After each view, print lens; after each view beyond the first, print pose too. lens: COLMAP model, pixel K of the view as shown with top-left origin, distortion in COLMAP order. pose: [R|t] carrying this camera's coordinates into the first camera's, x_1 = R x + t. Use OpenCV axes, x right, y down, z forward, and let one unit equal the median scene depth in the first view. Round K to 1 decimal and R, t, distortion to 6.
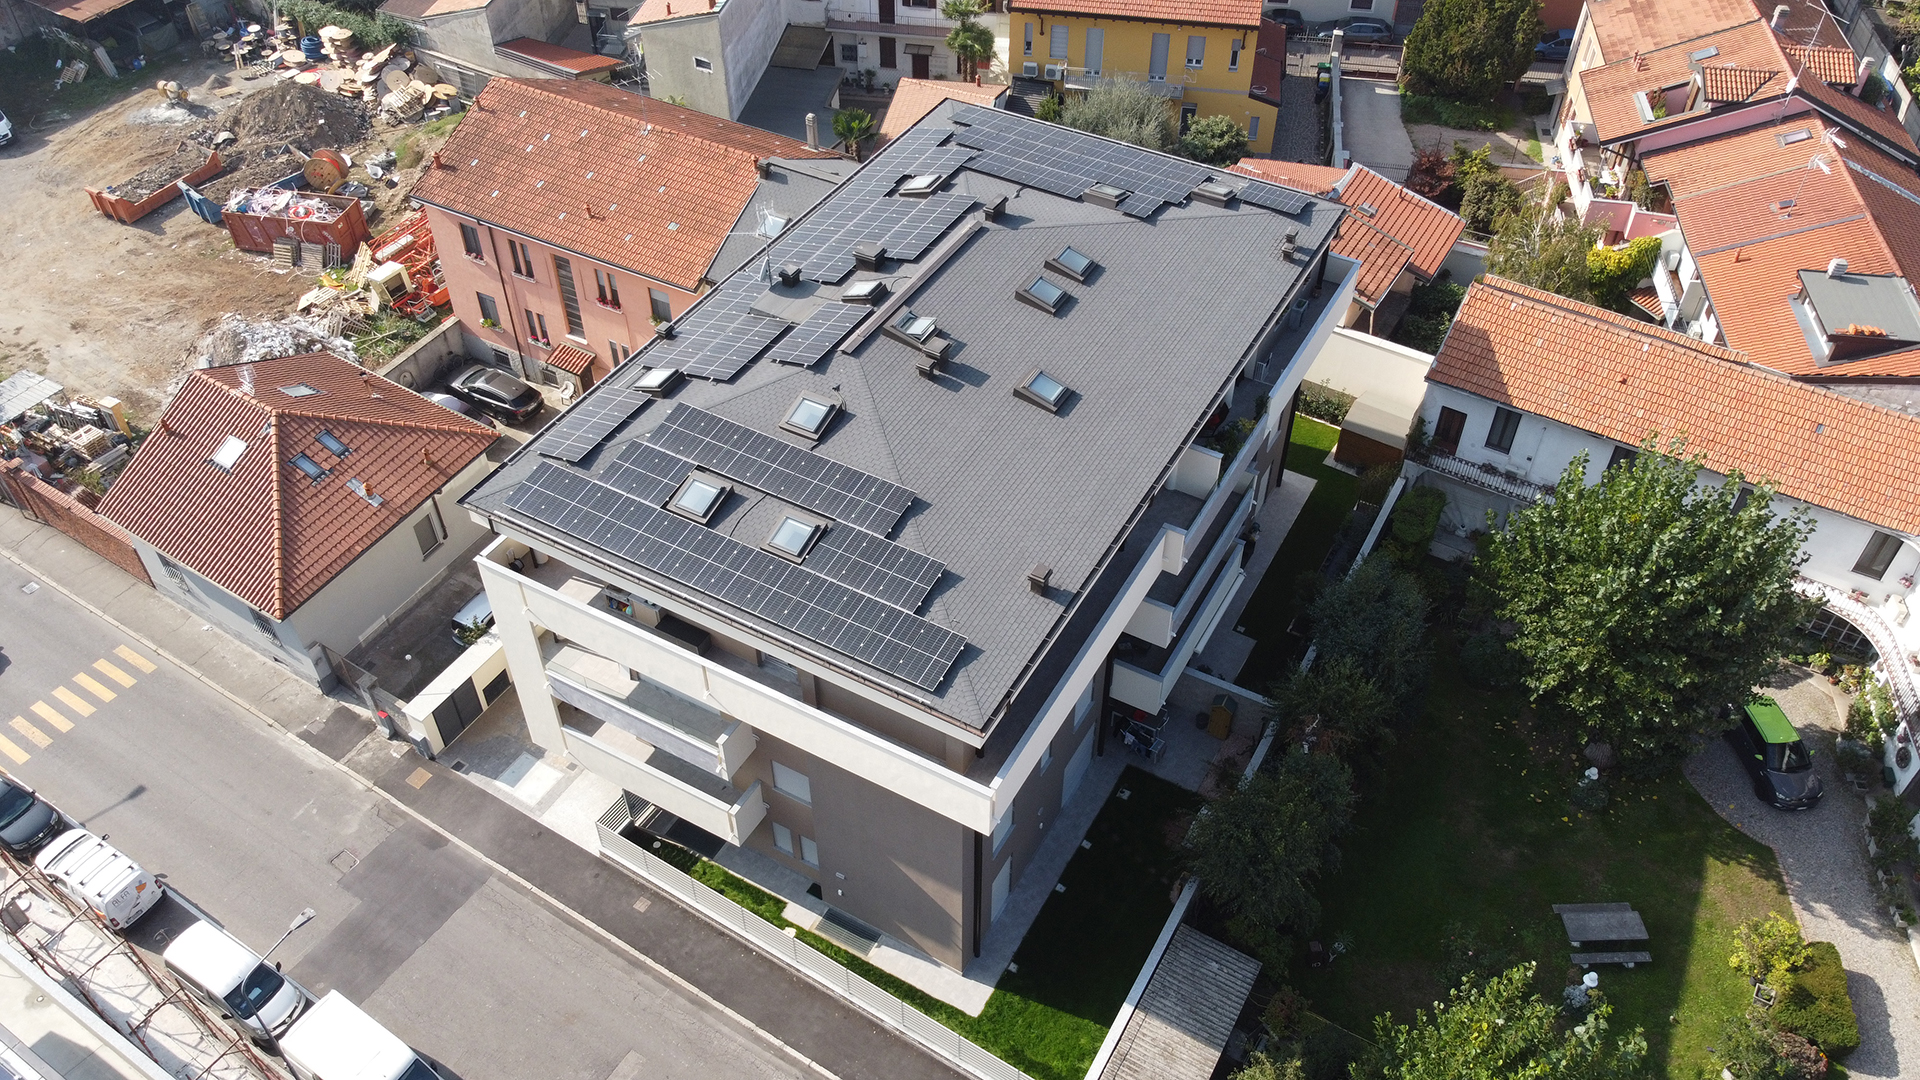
lens RADIAL K [[1466.3, 0, 963.5], [0, 1466.3, 545.1], [0, 0, 1]] dist [0.001880, -0.003684]
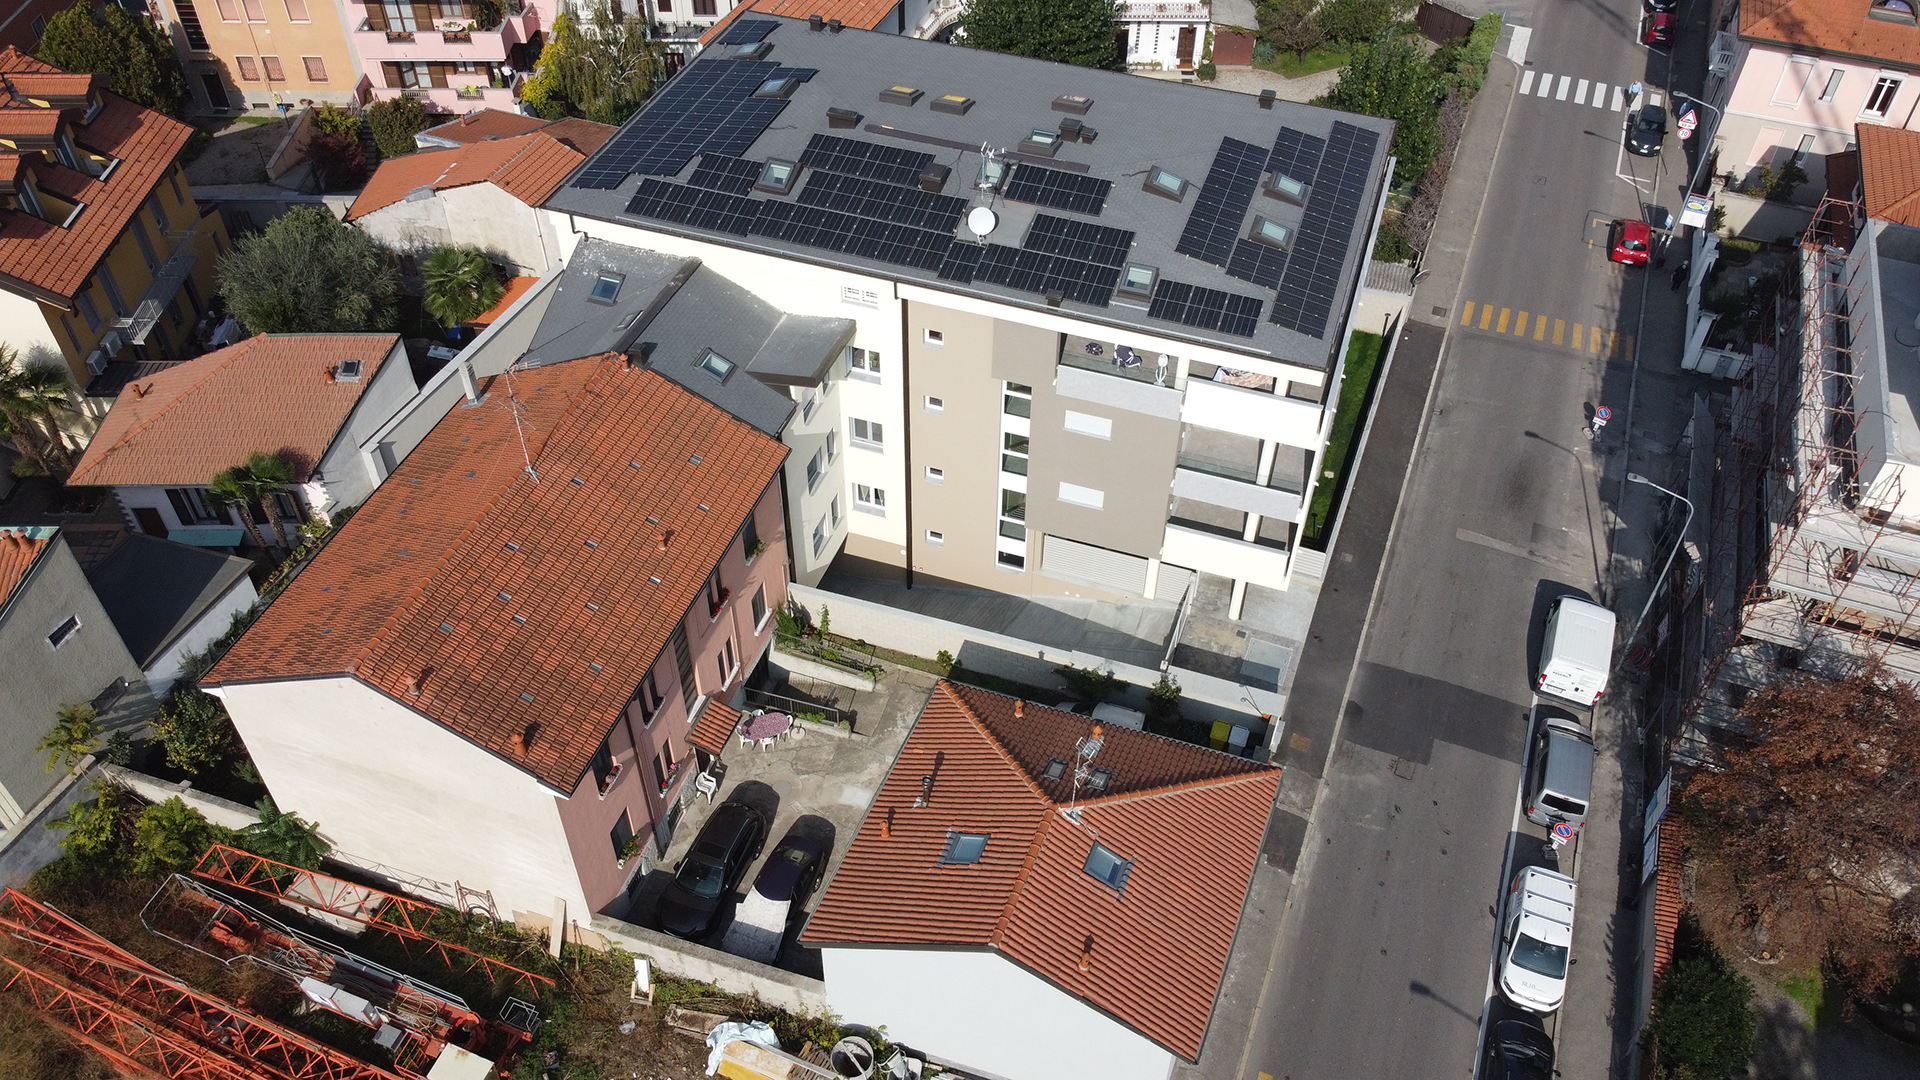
lens RADIAL K [[1466.3, 0, 963.5], [0, 1466.3, 545.1], [0, 0, 1]] dist [0.001880, -0.003684]
pose [[-0.181674, -0.692167, 0.698498, -0.685022], [0.674732, 0.428985, 0.600590, -0.486396], [-0.715354, 0.580410, 0.389092, 0.498467]]
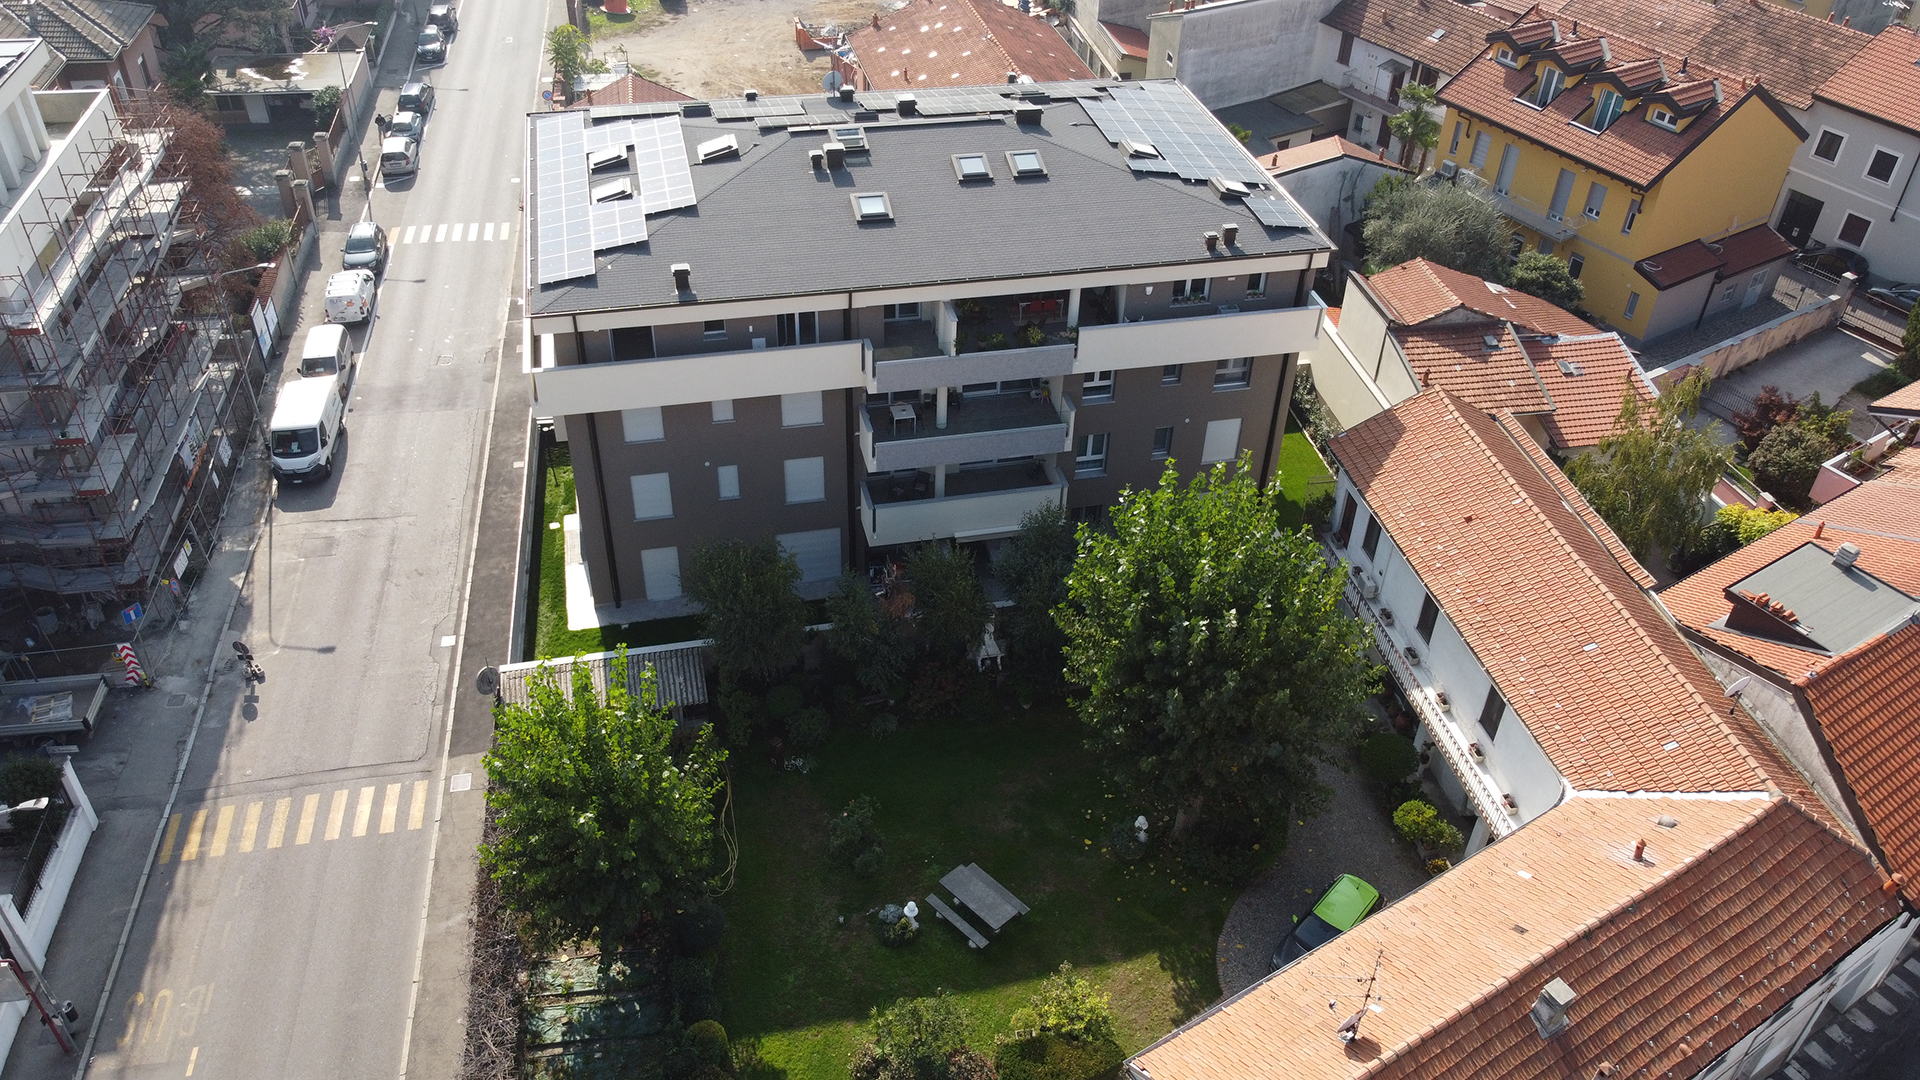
lens RADIAL K [[1466.8, 0, 963.0], [0, 1466.8, 539.5], [0, 0, 1]] dist [-0.003708, 0.000471]
pose [[0.672335, 0.463327, -0.577316, 0.571752], [-0.531874, 0.844795, 0.058579, 0.006681], [0.514855, 0.267675, 0.814417, 0.095257]]
